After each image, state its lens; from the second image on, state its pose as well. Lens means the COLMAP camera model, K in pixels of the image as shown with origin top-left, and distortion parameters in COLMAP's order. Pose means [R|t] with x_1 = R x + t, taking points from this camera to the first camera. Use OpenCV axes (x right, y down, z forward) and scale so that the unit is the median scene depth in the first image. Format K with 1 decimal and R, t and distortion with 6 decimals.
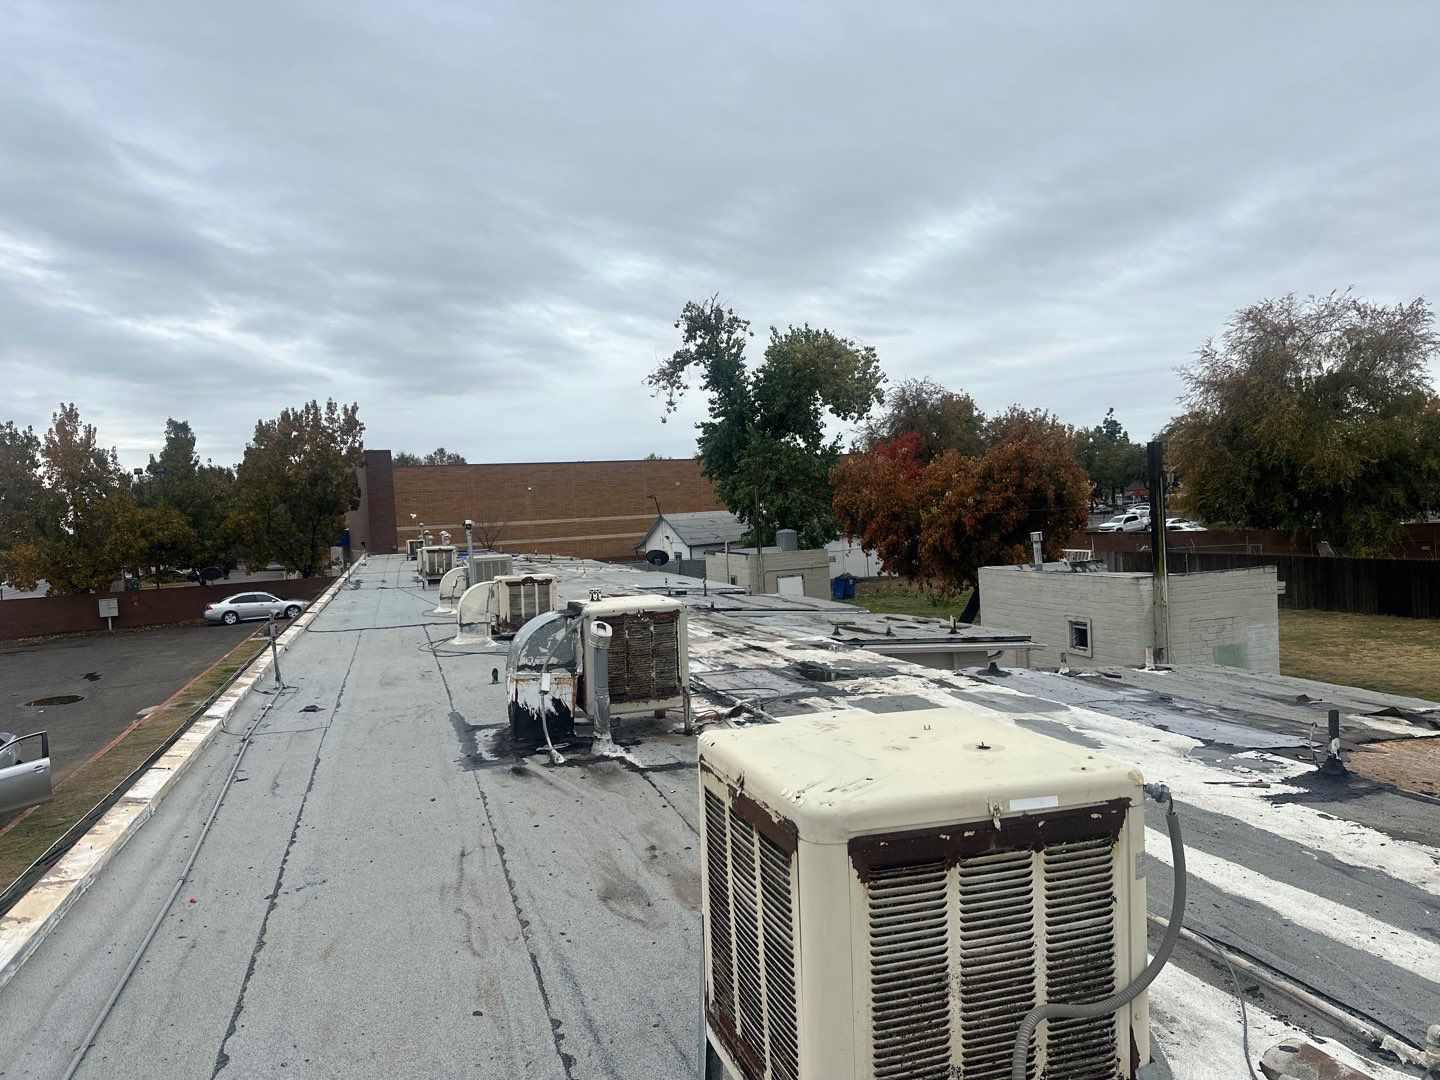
lens RADIAL K [[1057.7, 0, 739.8], [0, 1057.7, 613.4], [0, 0, 1]] dist [0.074213, -0.076311]
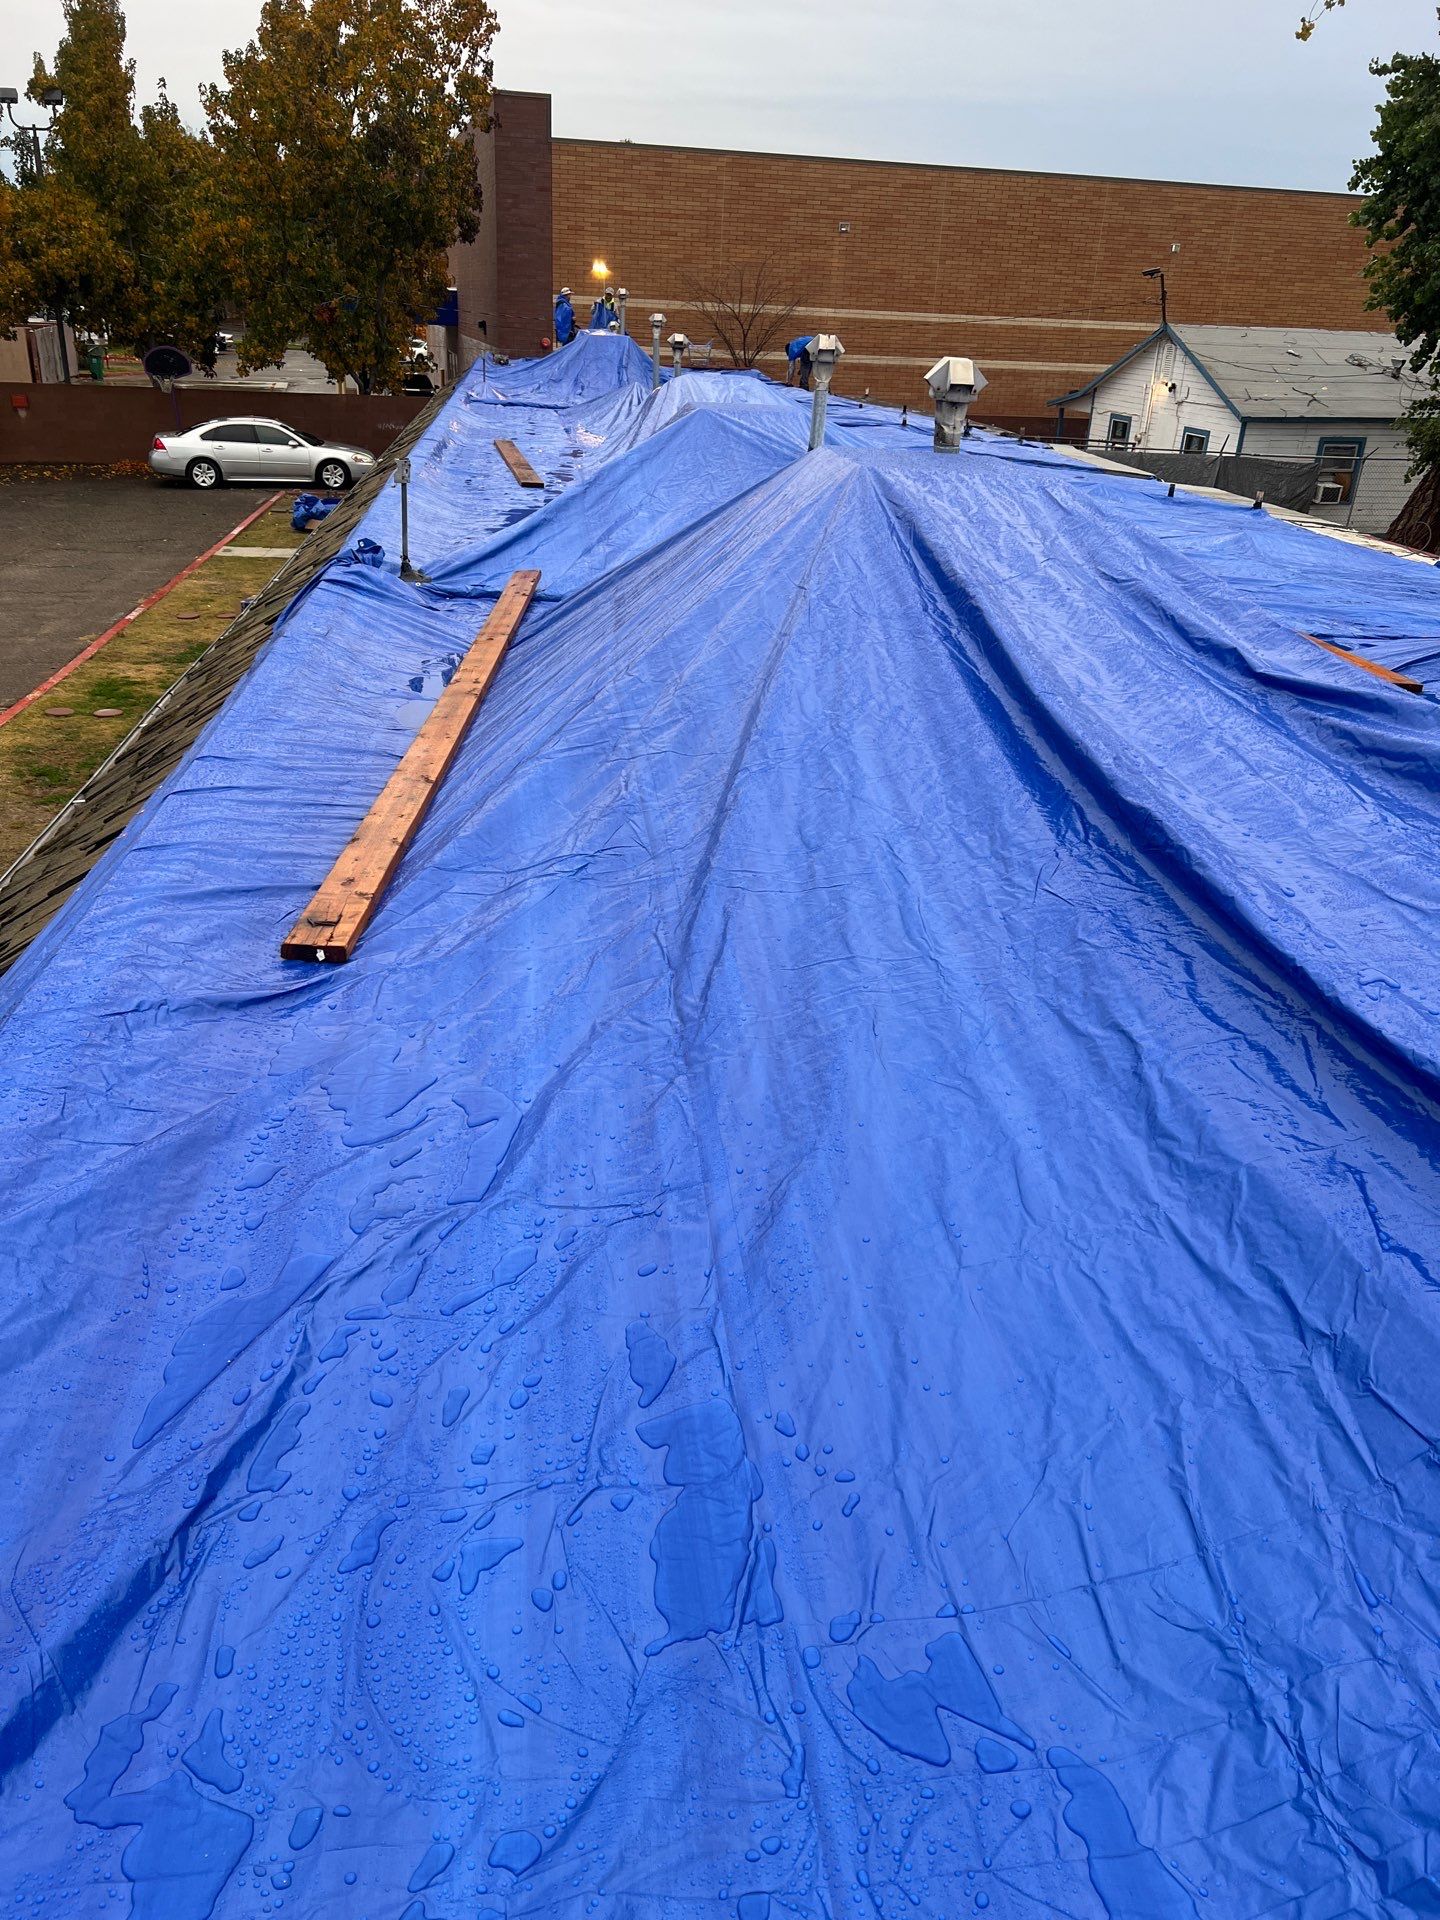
lens RADIAL K [[1322.8, 0, 724.1], [0, 1322.8, 979.7], [0, 0, 1]] dist [0.043888, -0.045233]
pose [[0.978711, 0.167114, -0.119154, -0.140726], [-0.112637, 0.922644, 0.368837, -0.030420], [0.171574, -0.347564, 0.921825, 0.404982]]
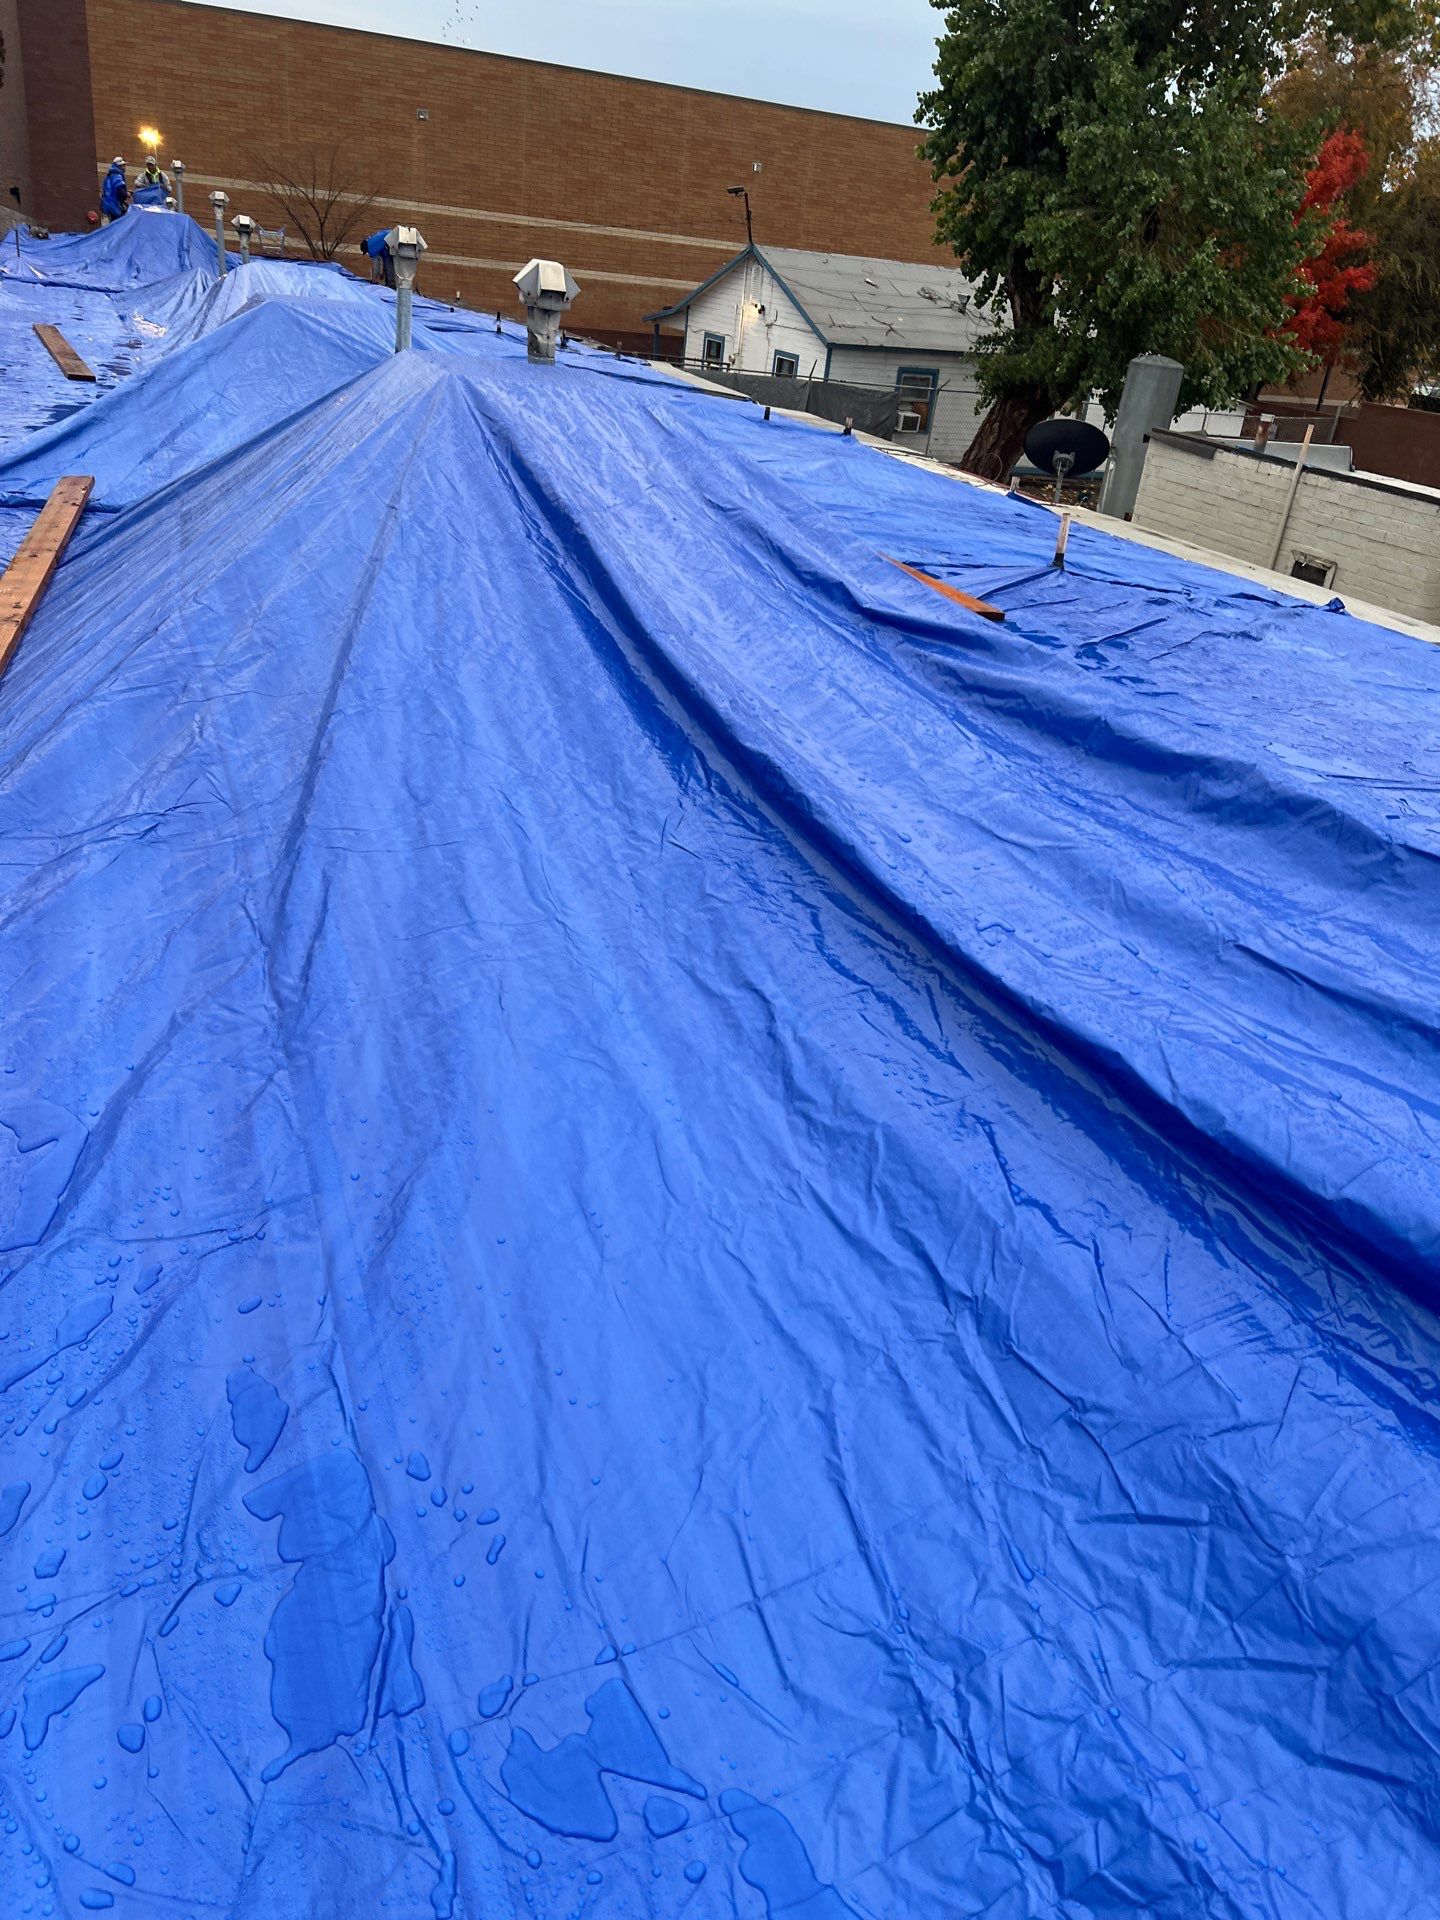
lens RADIAL K [[1316.1, 0, 686.4], [0, 1316.1, 963.7], [0, 0, 1]] dist [0.048588, -0.049515]
pose [[0.985332, 0.109163, 0.131163, -0.140258], [-0.151757, 0.912047, 0.380973, -0.030730], [-0.078038, -0.395289, 0.915236, 0.415095]]
